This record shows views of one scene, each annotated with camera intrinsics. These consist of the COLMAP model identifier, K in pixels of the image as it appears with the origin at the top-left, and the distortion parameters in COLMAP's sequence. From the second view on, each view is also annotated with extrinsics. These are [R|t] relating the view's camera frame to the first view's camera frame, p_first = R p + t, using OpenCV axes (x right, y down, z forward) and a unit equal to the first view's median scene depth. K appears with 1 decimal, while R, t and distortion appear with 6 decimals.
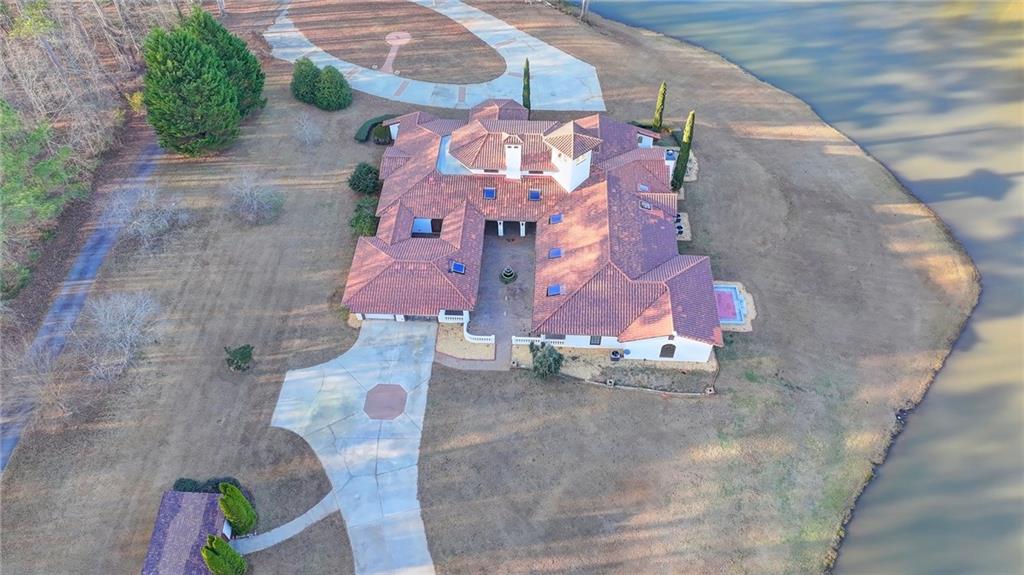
lens RADIAL K [[721.1, 0, 516.0], [0, 721.1, 284.4], [0, 0, 1]] dist [-0.005744, 0.019782]
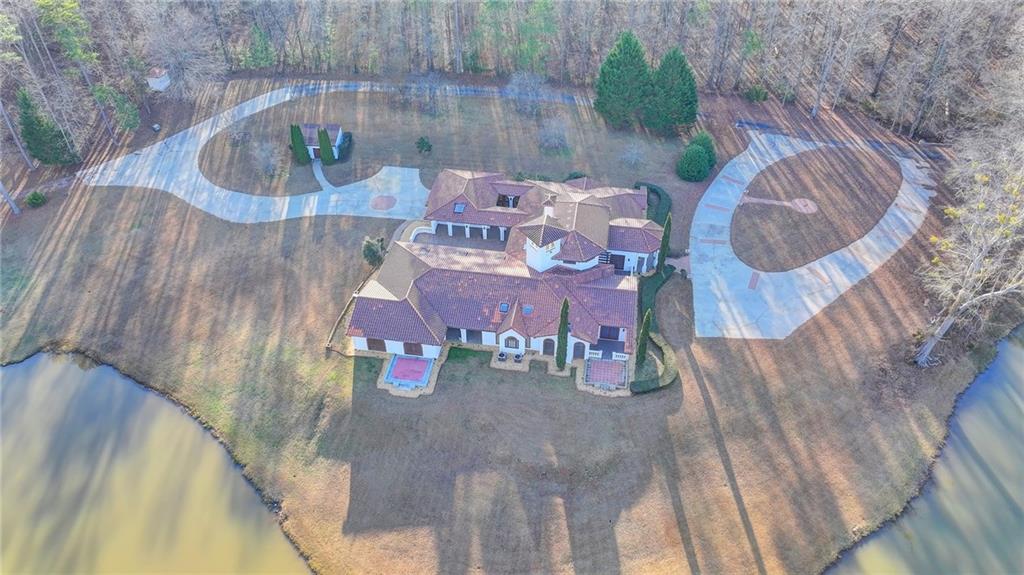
lens RADIAL K [[721.1, 0, 516.0], [0, 721.1, 284.4], [0, 0, 1]] dist [-0.005744, 0.019782]
pose [[-0.106038, 0.654296, -0.748767, 1.048070], [-0.748777, 0.442937, 0.493092, -0.729003], [0.654285, 0.612947, 0.442954, 0.547305]]
